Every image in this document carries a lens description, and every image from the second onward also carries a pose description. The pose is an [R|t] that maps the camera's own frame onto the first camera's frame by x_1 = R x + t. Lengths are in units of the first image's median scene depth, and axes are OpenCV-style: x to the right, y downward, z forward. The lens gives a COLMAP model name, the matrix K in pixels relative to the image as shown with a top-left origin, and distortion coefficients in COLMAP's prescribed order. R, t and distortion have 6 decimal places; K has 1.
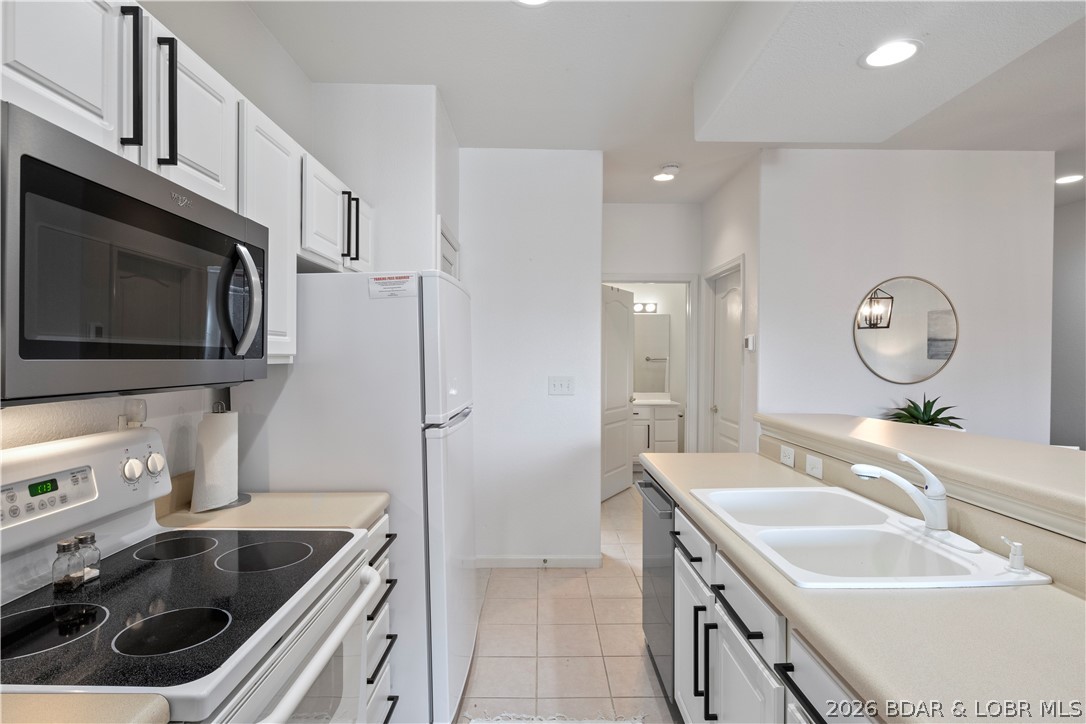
lens RADIAL K [[543.1, 0, 545.1], [0, 543.1, 354.8], [0, 0, 1]] dist [-0.002000, 0.000305]
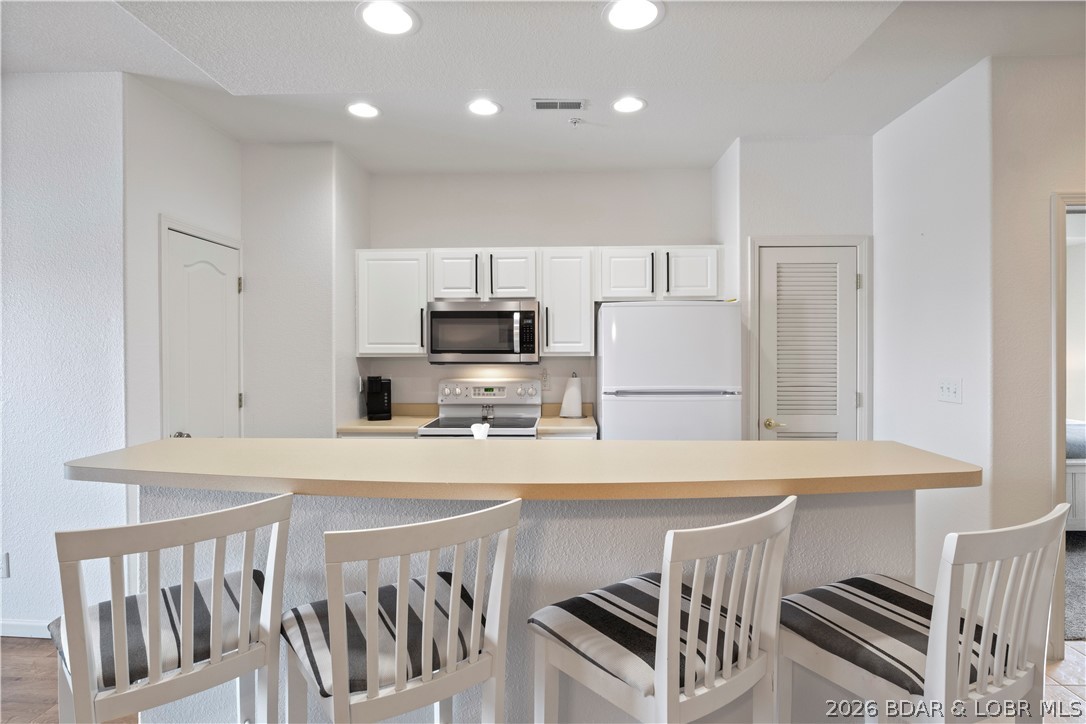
lens RADIAL K [[543.1, 0, 545.1], [0, 543.1, 354.8], [0, 0, 1]] dist [-0.002000, 0.000305]
pose [[-0.061866, 0.005612, -0.998069, 2.525900], [0.009345, 0.999944, 0.005044, -0.001919], [0.998041, -0.009015, -0.061915, 1.528838]]
